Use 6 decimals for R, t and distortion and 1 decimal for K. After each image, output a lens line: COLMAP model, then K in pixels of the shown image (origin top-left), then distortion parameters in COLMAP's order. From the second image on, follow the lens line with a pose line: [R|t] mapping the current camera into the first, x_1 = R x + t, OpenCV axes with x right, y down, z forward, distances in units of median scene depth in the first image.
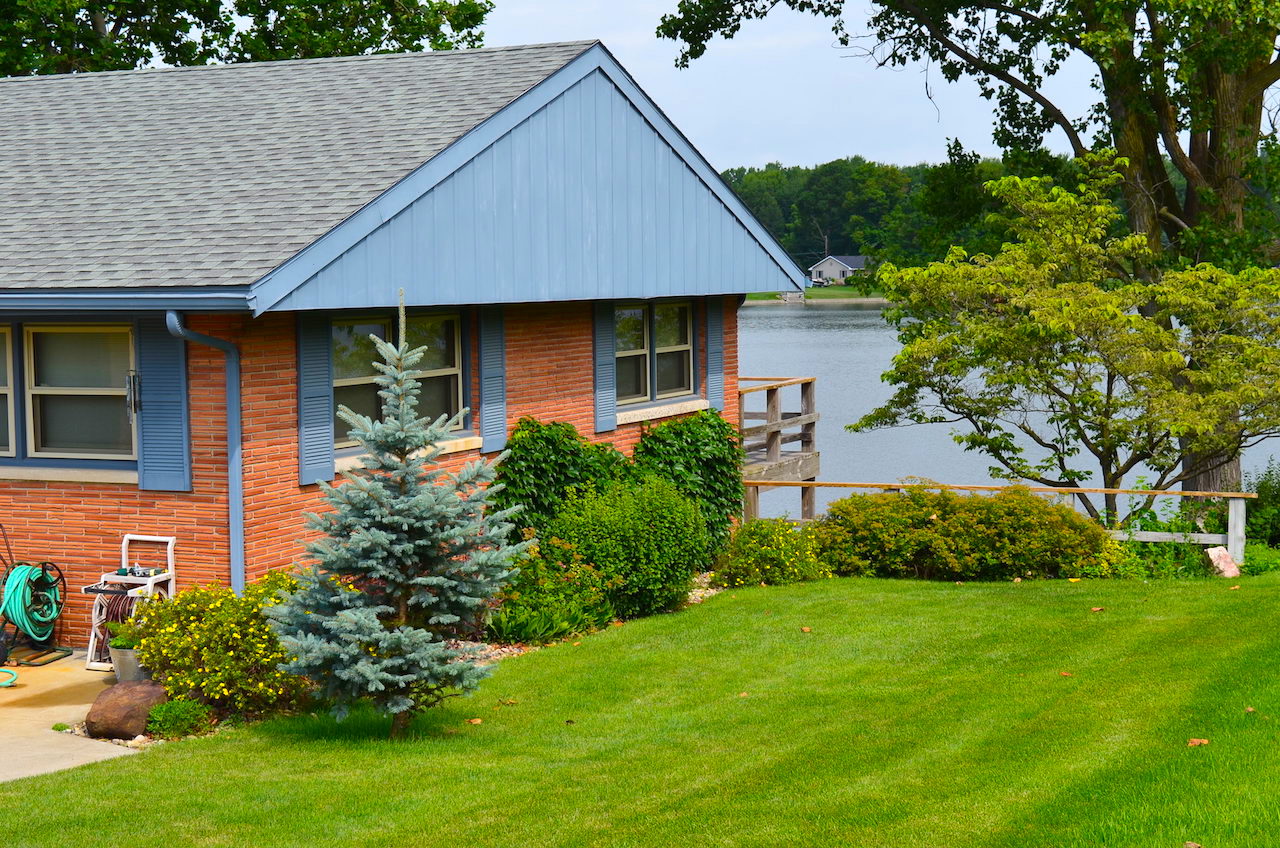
lens RADIAL K [[2175.5, 0, 640.0], [0, 2175.5, 424.0], [0, 0, 1]] dist [0.035518, 0.056581]
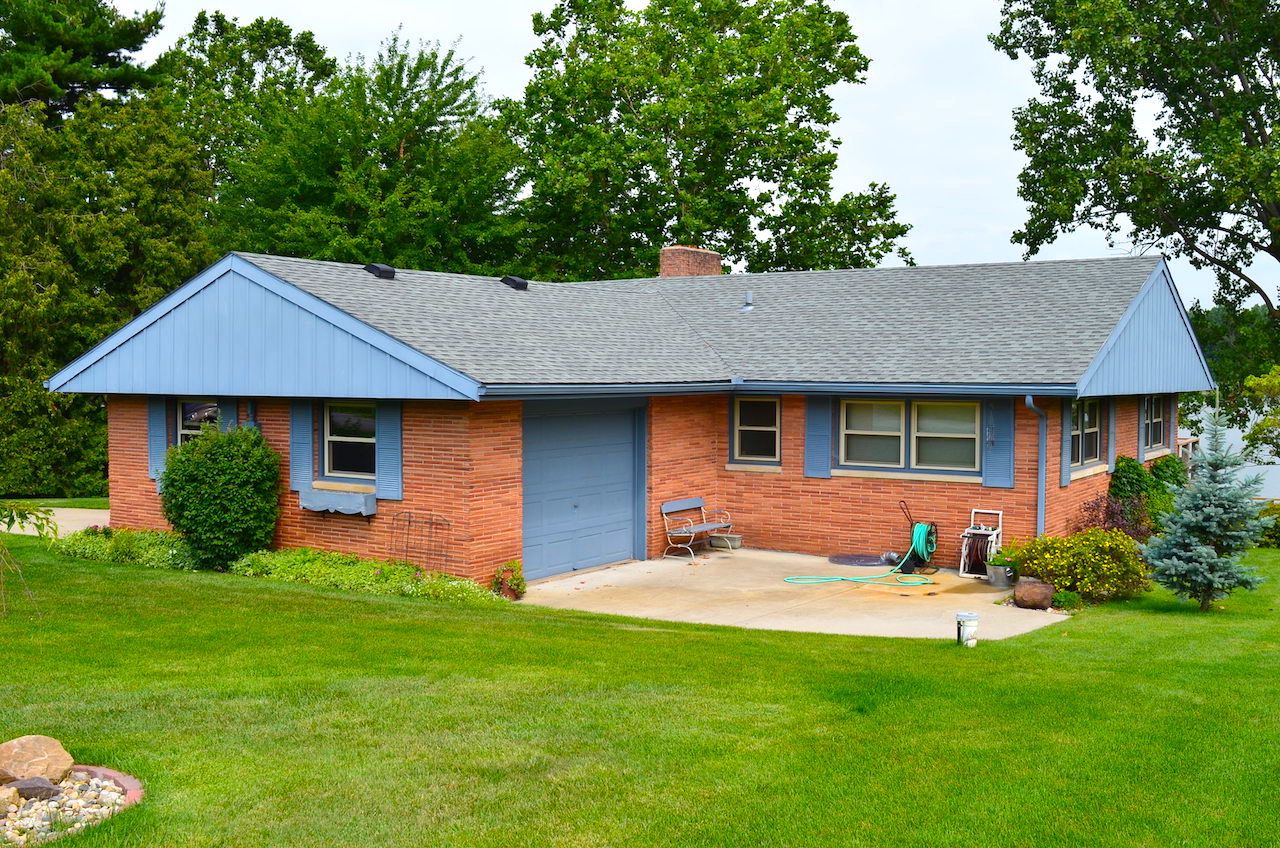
lens RADIAL K [[1281.3, 0, 640.0], [0, 1281.3, 424.0], [0, 0, 1]] dist [-0.071553, 0.000841]
pose [[0.985265, 0.022741, -0.169515, -0.326785], [-0.027711, 0.999251, -0.027014, 0.013295], [0.168774, 0.031314, 0.985157, -0.170185]]
